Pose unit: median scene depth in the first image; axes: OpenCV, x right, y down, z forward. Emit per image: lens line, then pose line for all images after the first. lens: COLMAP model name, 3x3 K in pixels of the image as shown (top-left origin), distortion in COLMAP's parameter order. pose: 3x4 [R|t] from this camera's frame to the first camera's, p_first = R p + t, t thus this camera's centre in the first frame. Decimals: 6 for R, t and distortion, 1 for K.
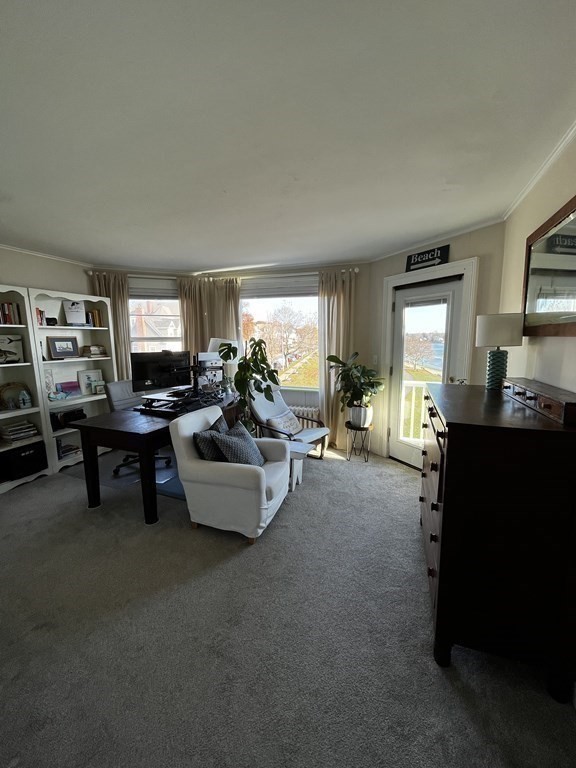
lens RADIAL K [[306.7, 0, 287.9], [0, 306.7, 380.6], [0, 0, 1]] dist [-0.007460, -0.000544]
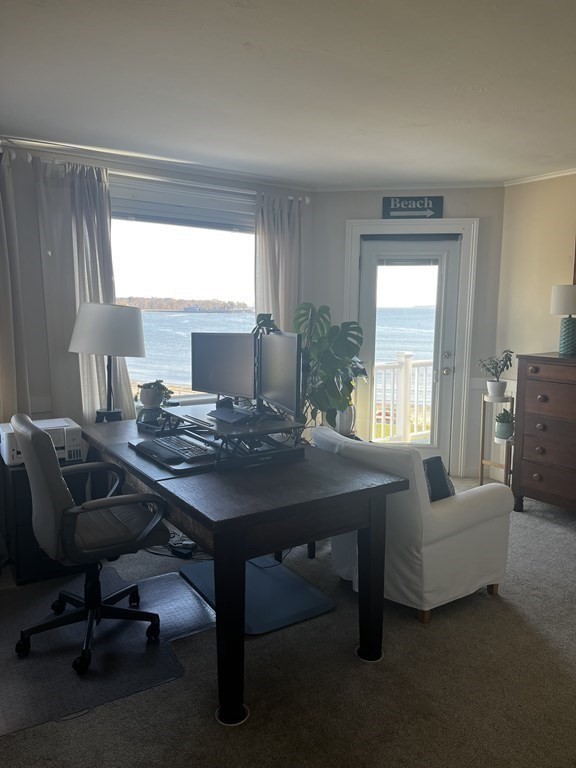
lens RADIAL K [[582.3, 0, 289.7], [0, 582.3, 387.0], [0, 0, 1]] dist [-0.007029, -0.001902]
pose [[0.562635, -0.101483, 0.820453, -0.976651], [0.110272, 0.992781, 0.047178, -0.039364], [-0.819318, 0.063929, 0.569764, 0.415907]]
